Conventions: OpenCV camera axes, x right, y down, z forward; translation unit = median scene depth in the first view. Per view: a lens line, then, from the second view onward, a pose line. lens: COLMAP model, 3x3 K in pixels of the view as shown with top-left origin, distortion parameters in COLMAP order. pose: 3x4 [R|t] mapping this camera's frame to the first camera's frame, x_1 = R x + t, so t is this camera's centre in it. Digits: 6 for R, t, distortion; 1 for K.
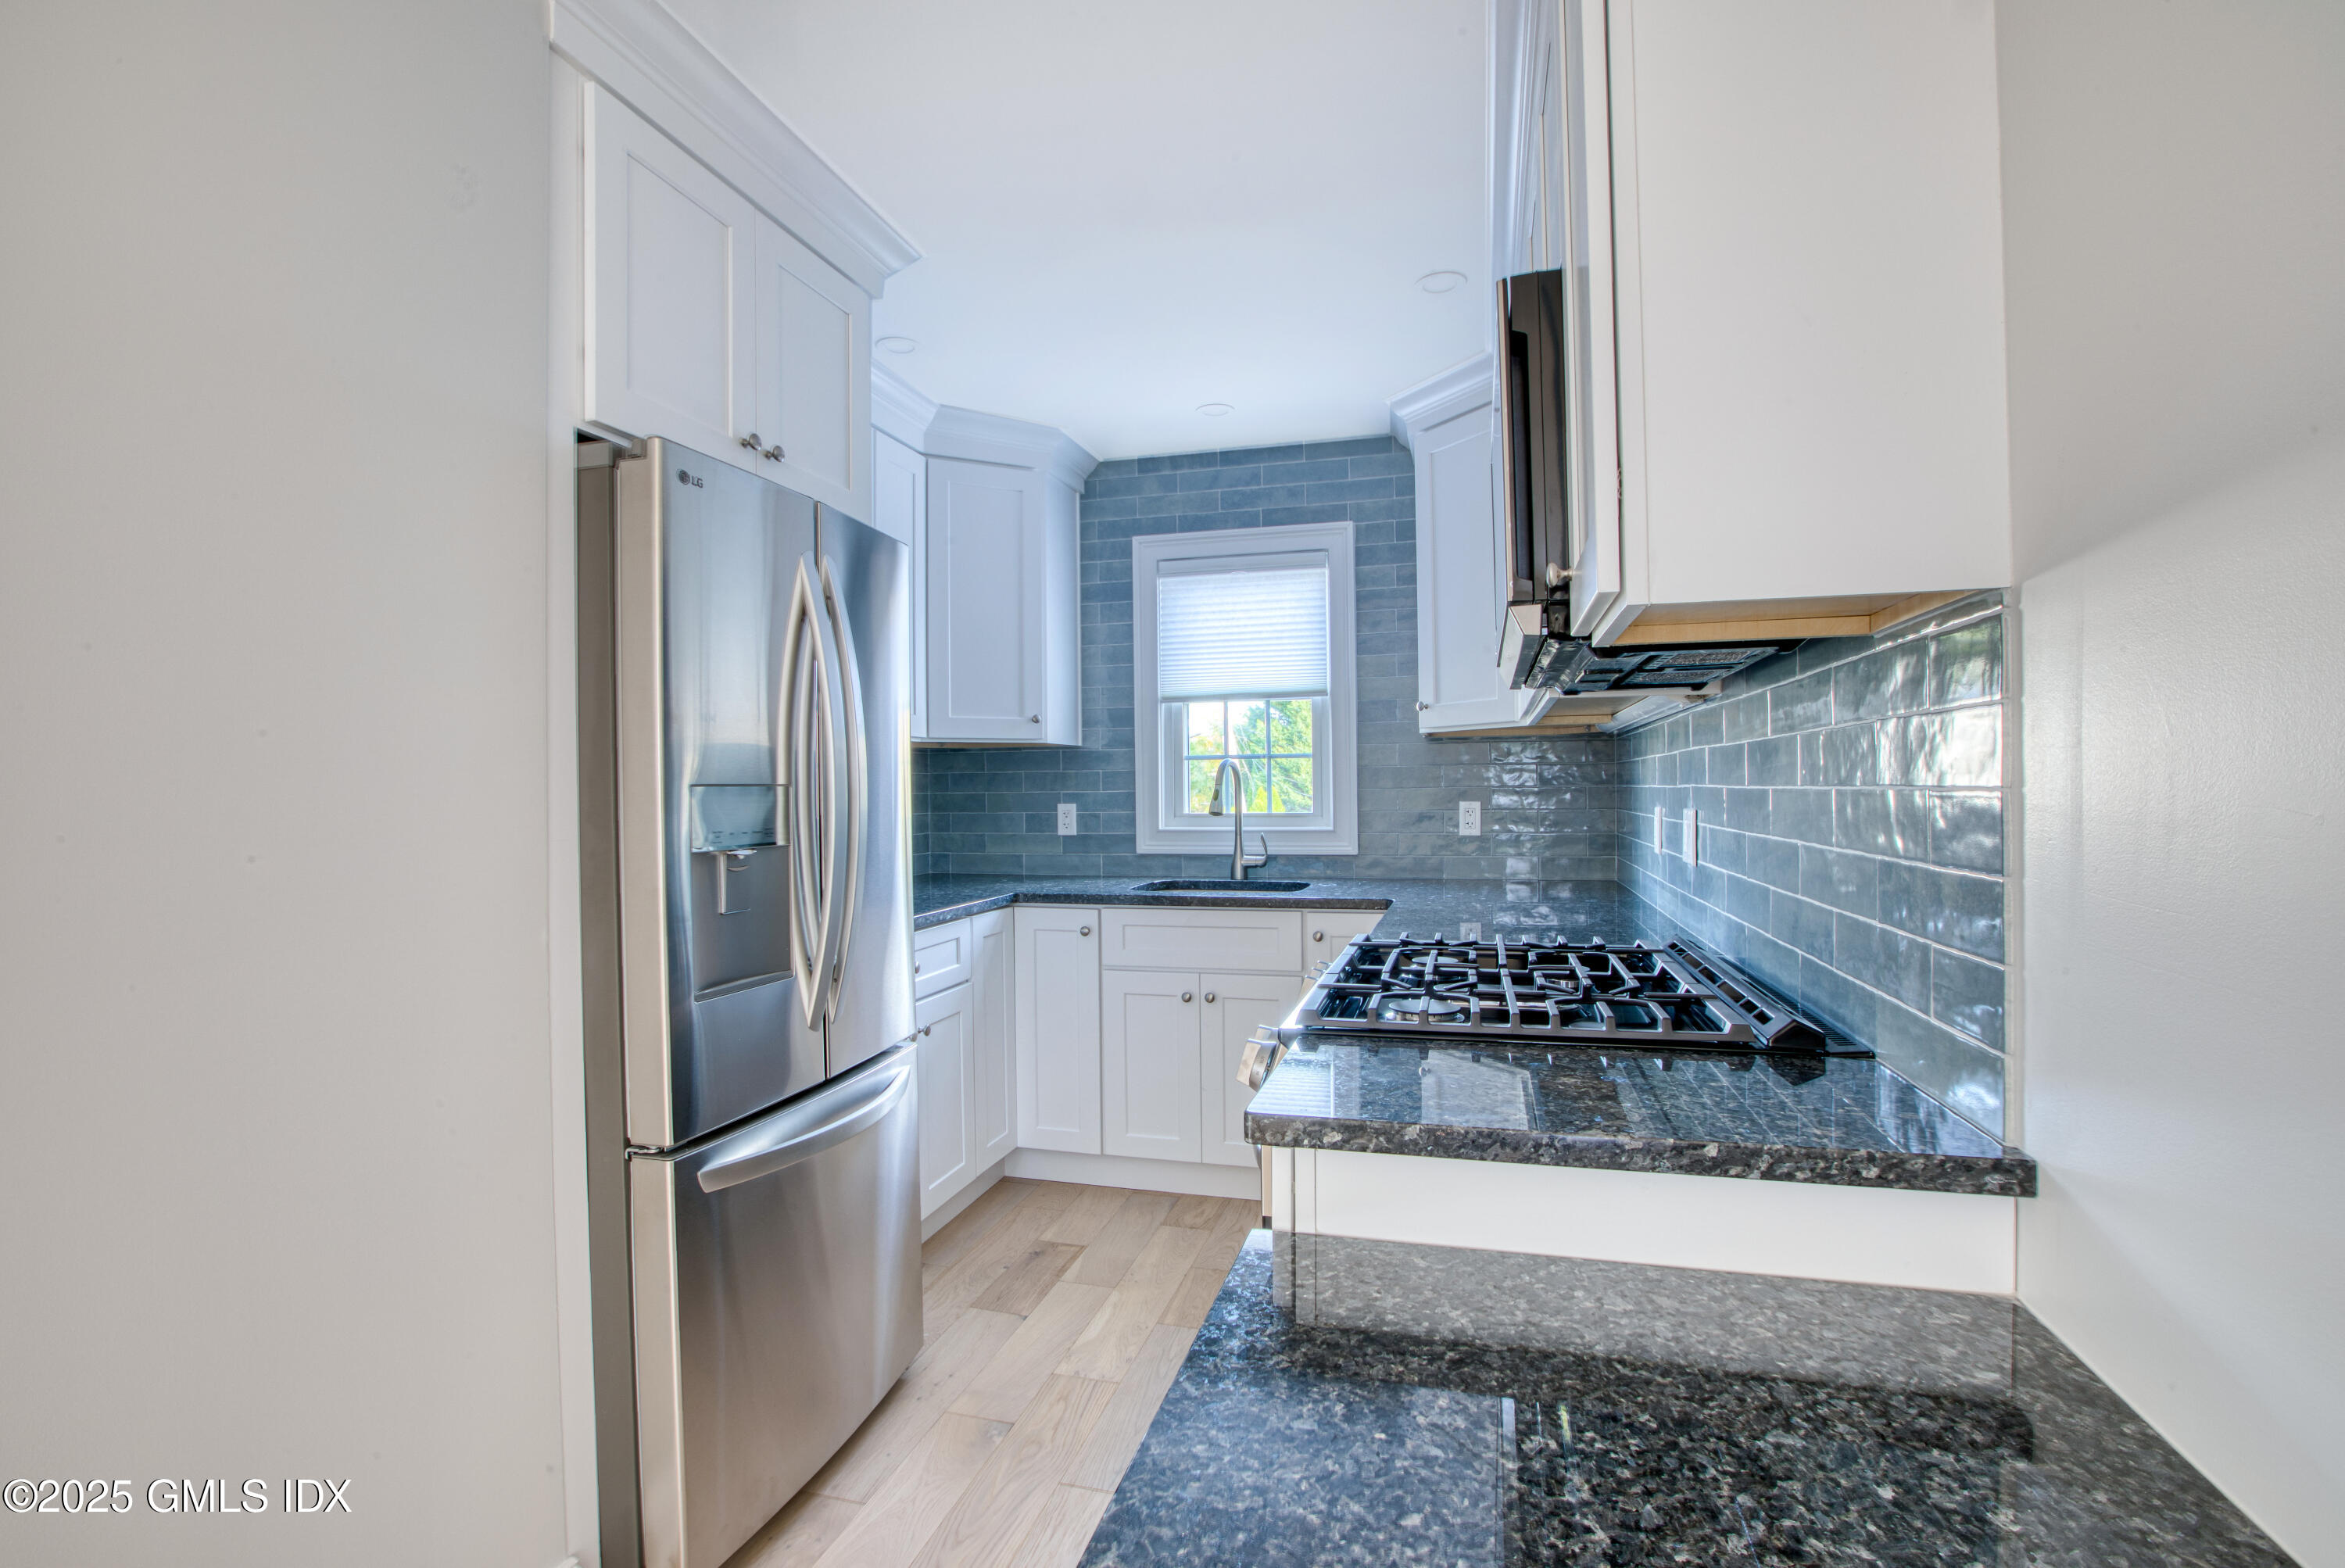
lens RADIAL K [[1066.2, 0, 1185.3], [0, 1066.2, 791.5], [0, 0, 1]] dist [-0.042191, 0.009347]
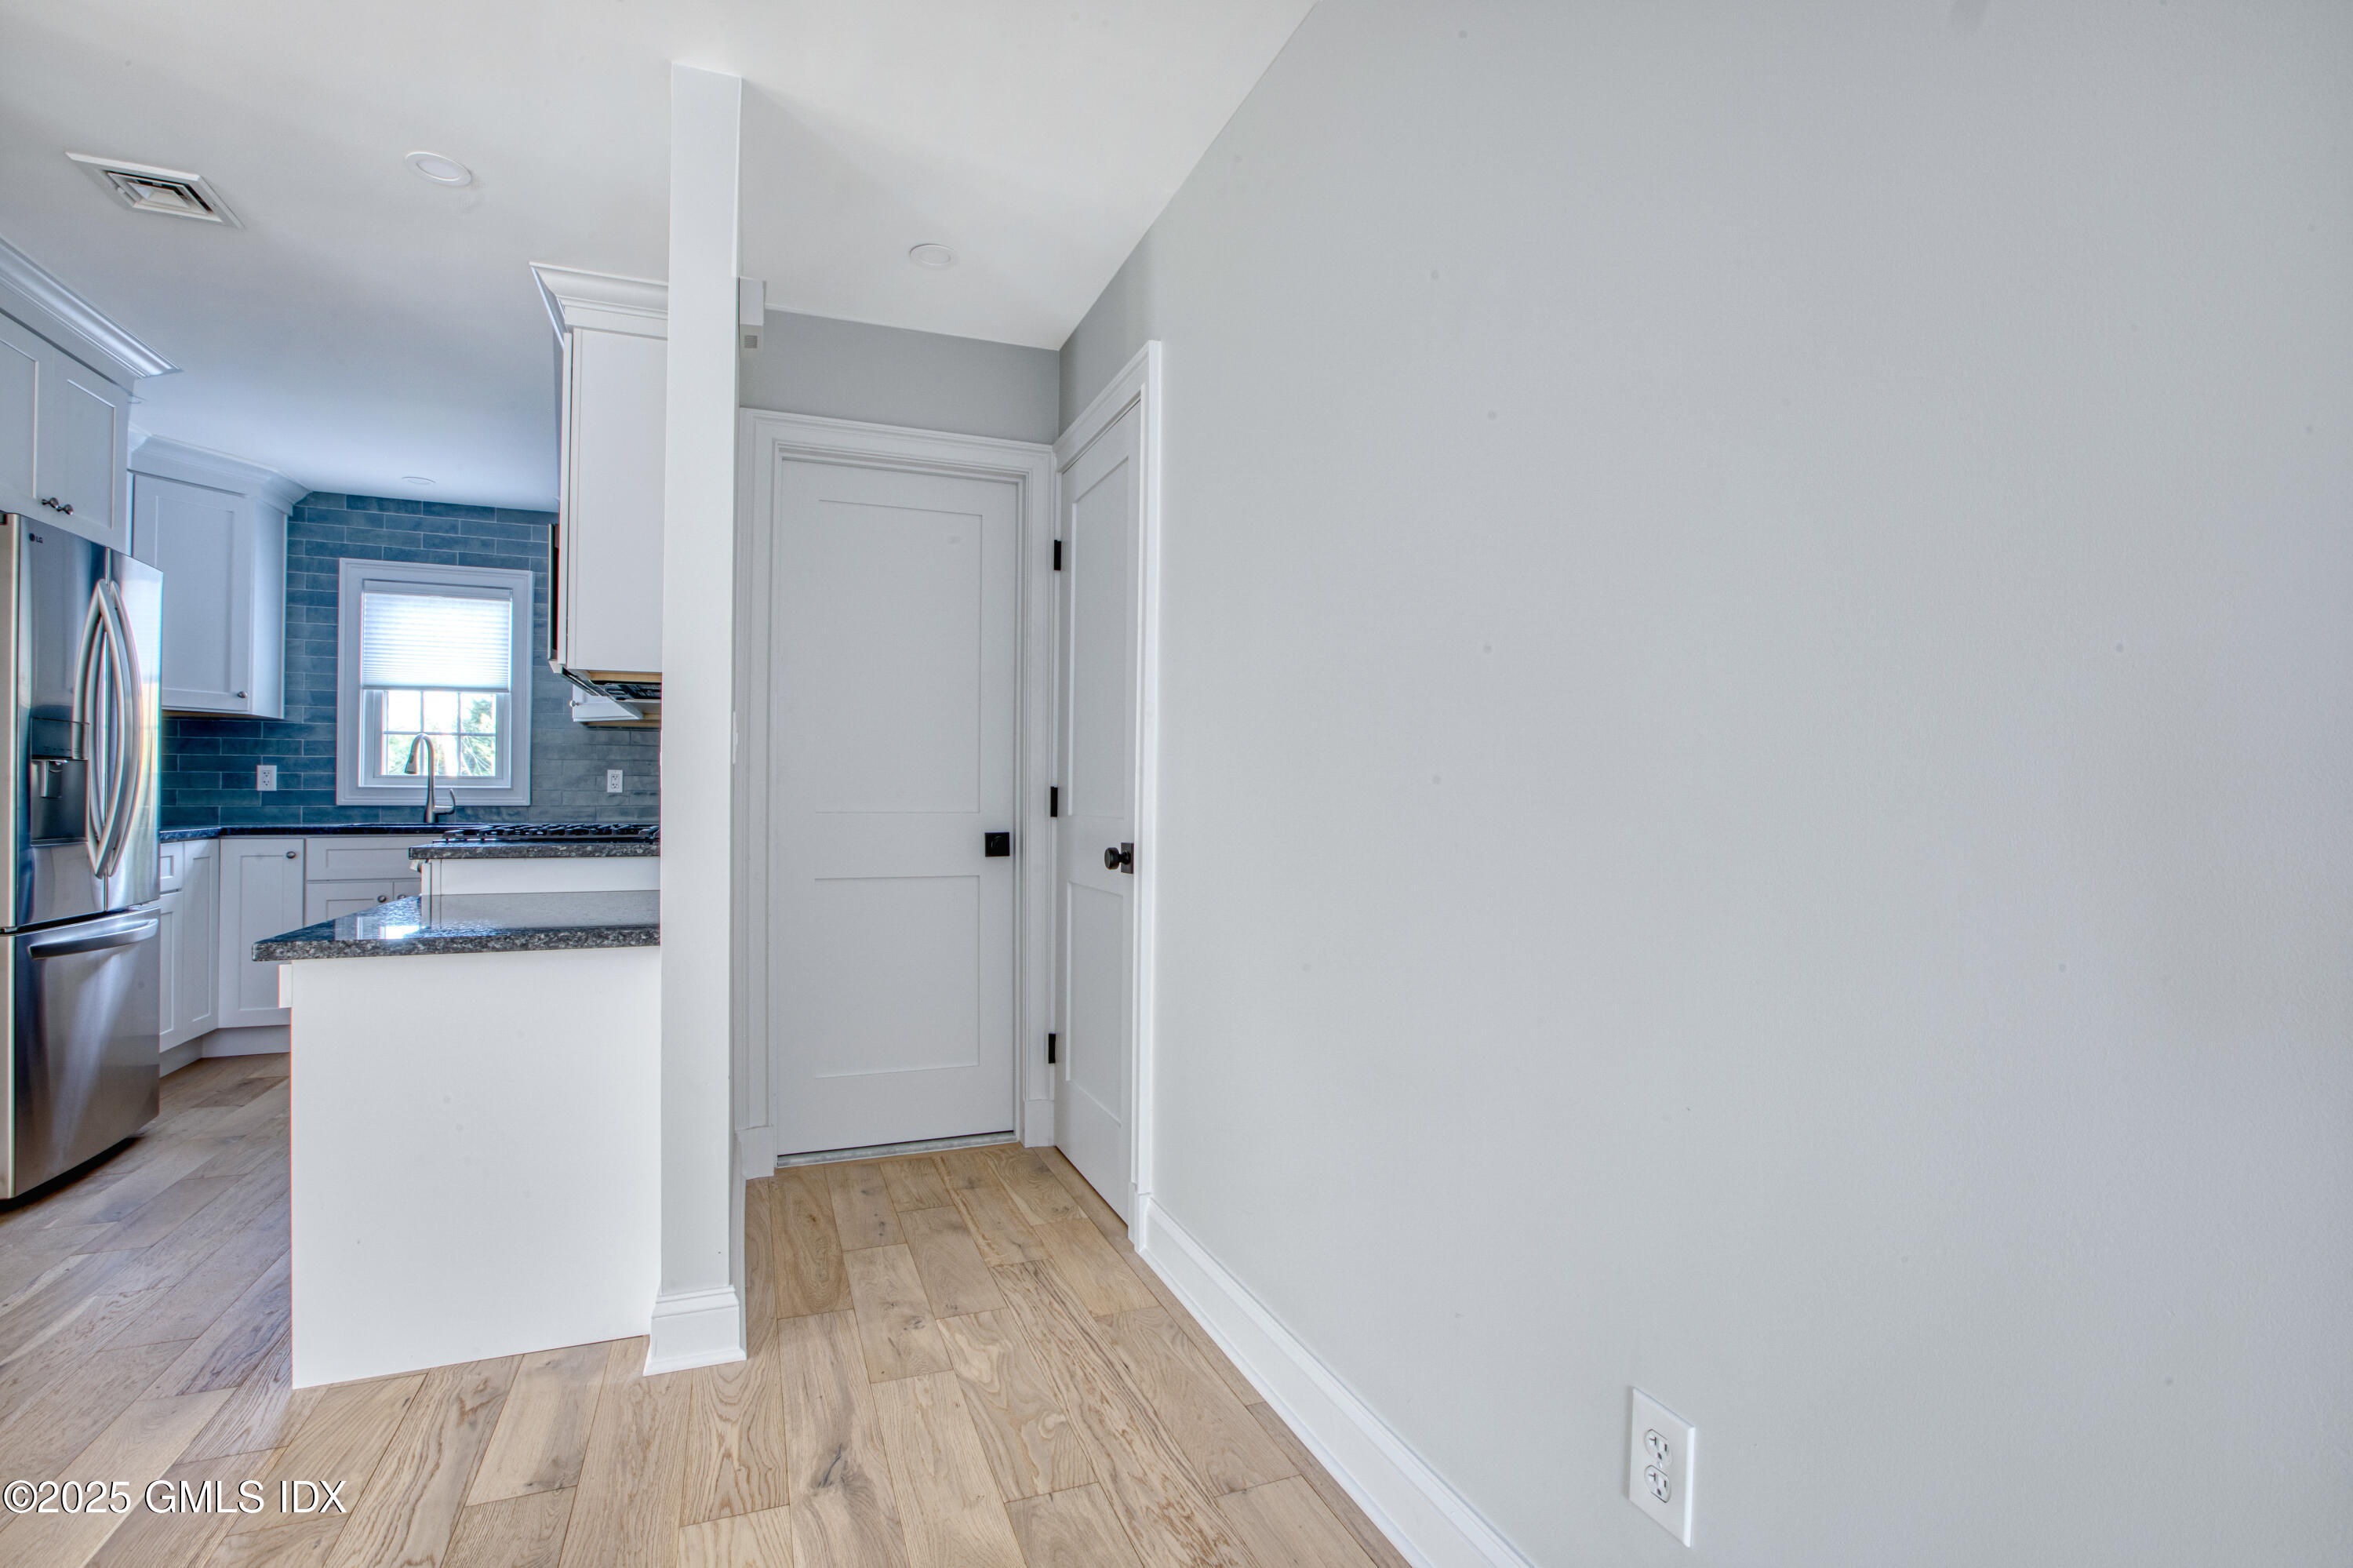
lens RADIAL K [[1069.8, 0, 1188.1], [0, 1069.8, 784.8], [0, 0, 1]] dist [-0.042191, 0.009347]
pose [[0.792306, 0.021018, 0.609762, -0.000231], [-0.009884, 0.999717, -0.021616, 0.052768], [-0.610044, 0.011100, 0.792290, -0.644403]]
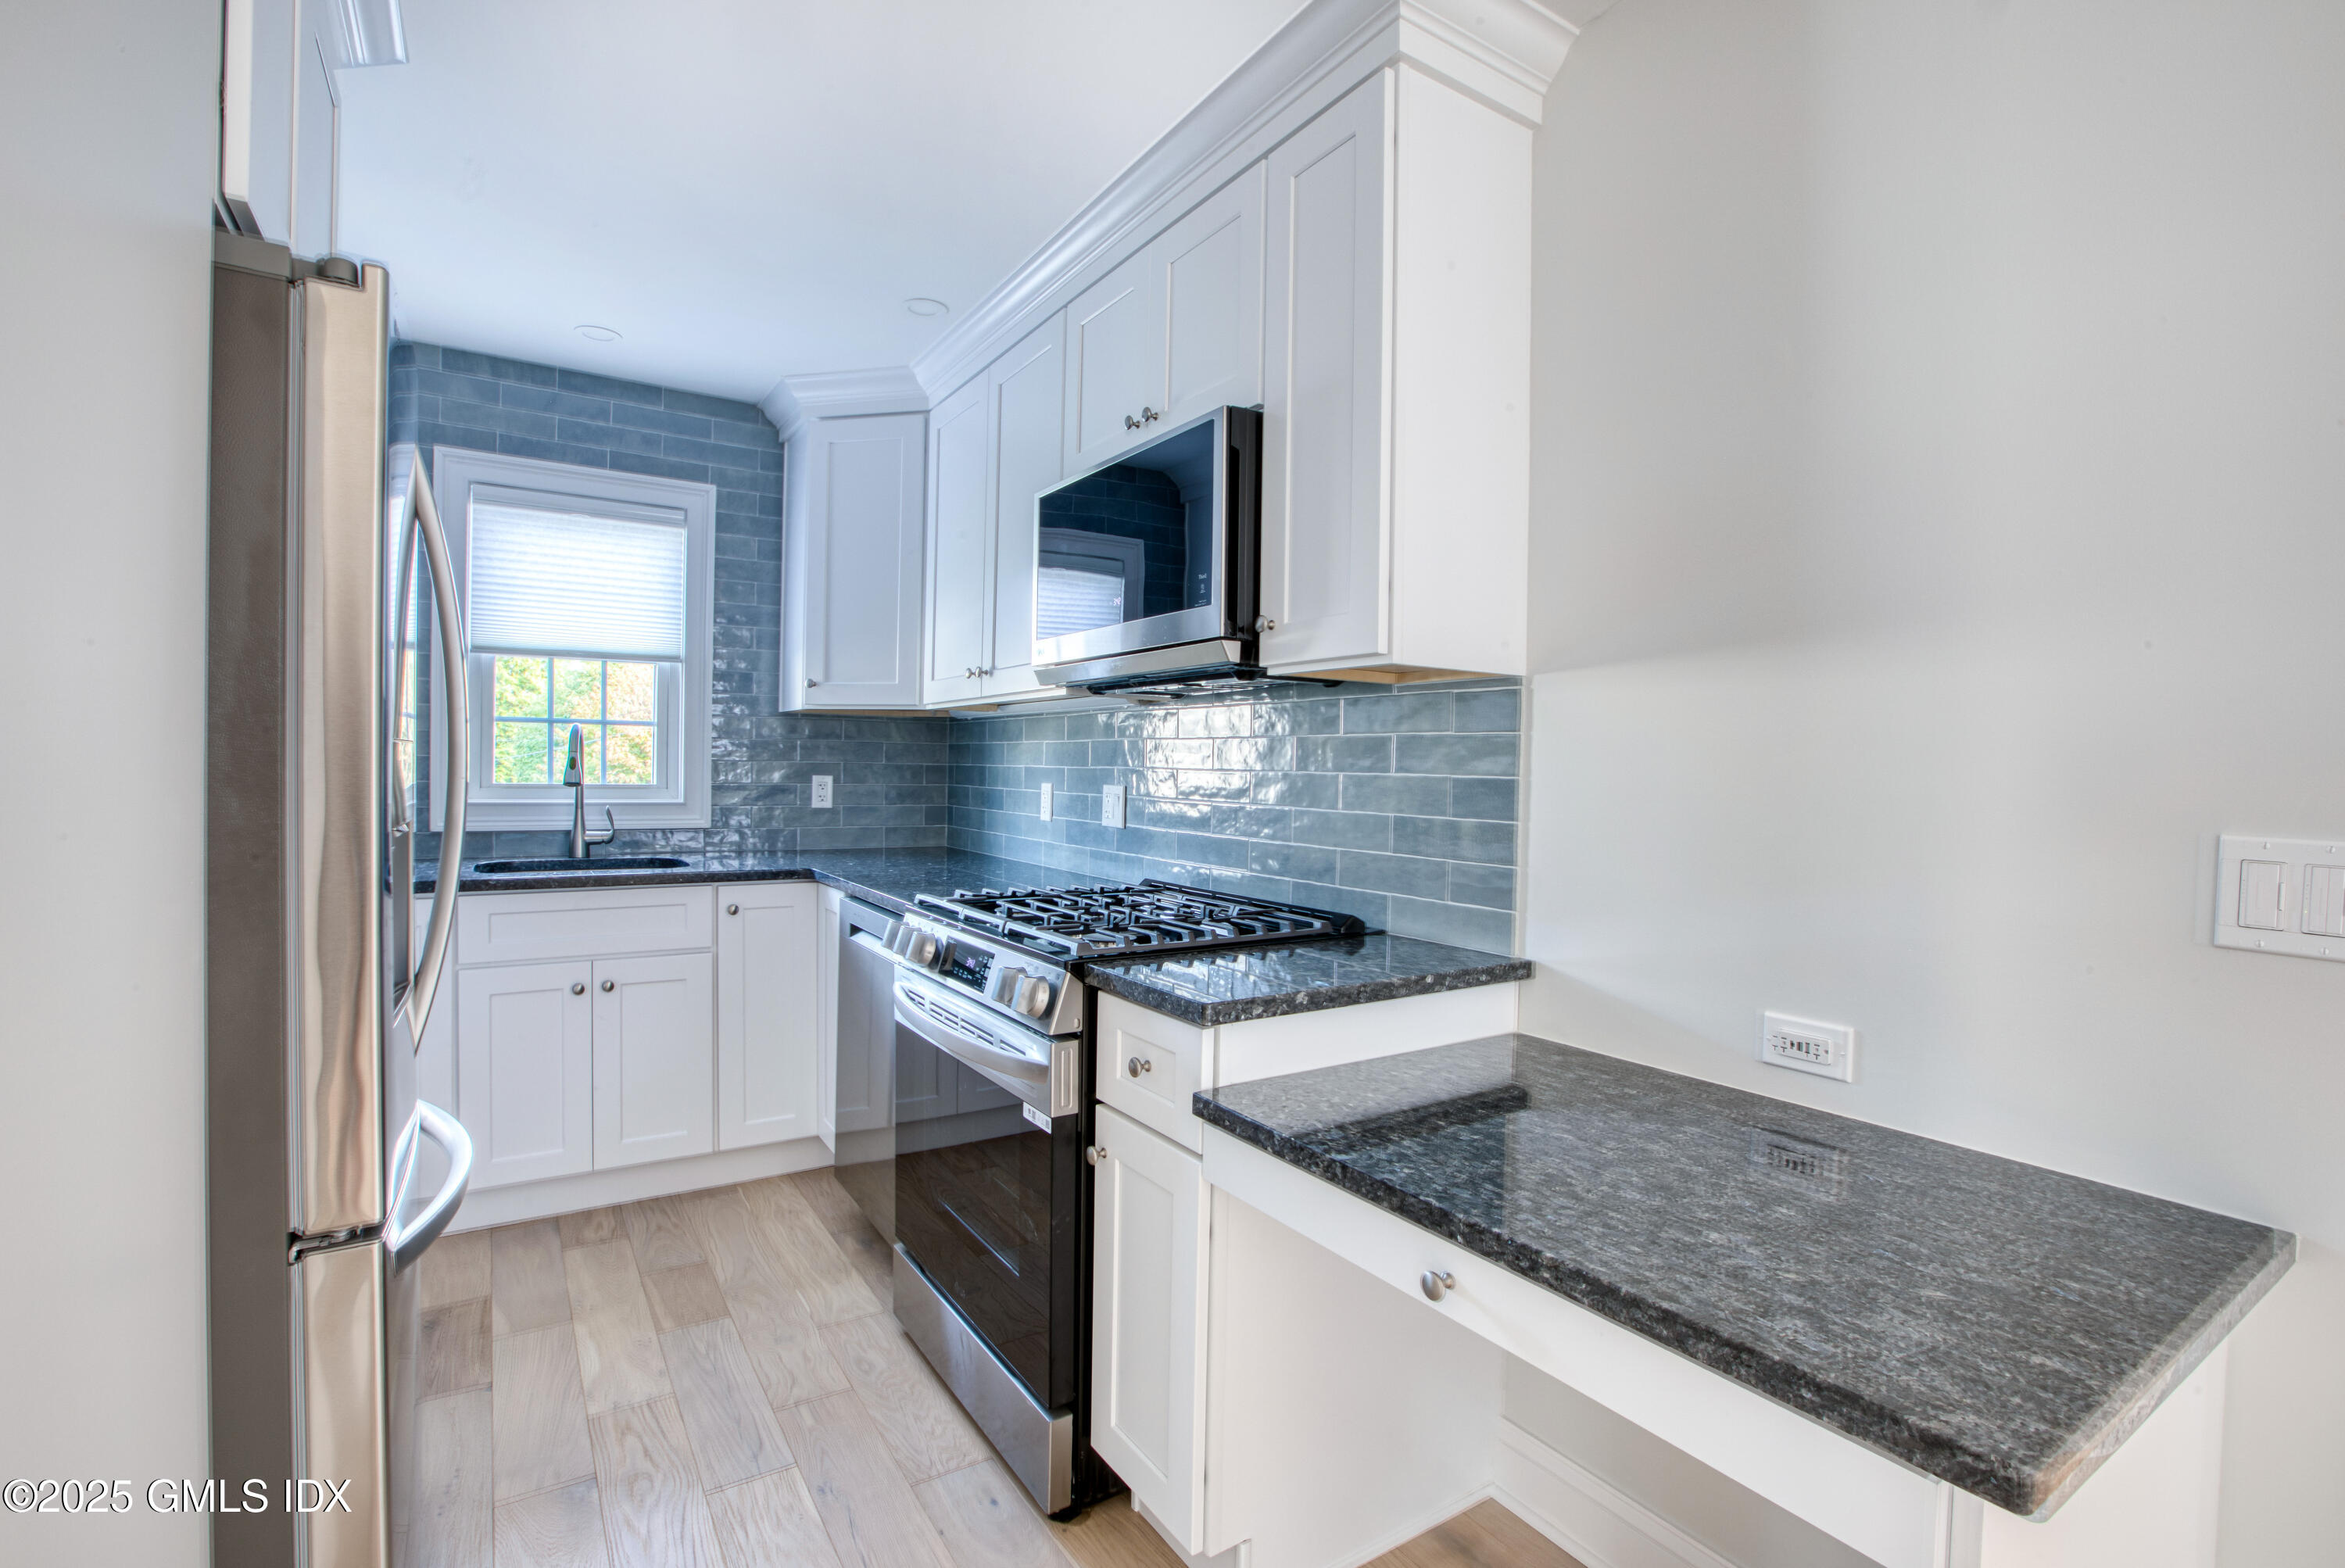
lens RADIAL K [[1066.2, 0, 1184.9], [0, 1066.2, 776.4], [0, 0, 1]] dist [-0.042191, 0.009347]
pose [[0.654702, 0.017604, 0.755682, -0.287092], [-0.024130, 0.999706, -0.002383, 0.003839], [-0.755502, -0.016675, 0.654934, 0.037116]]
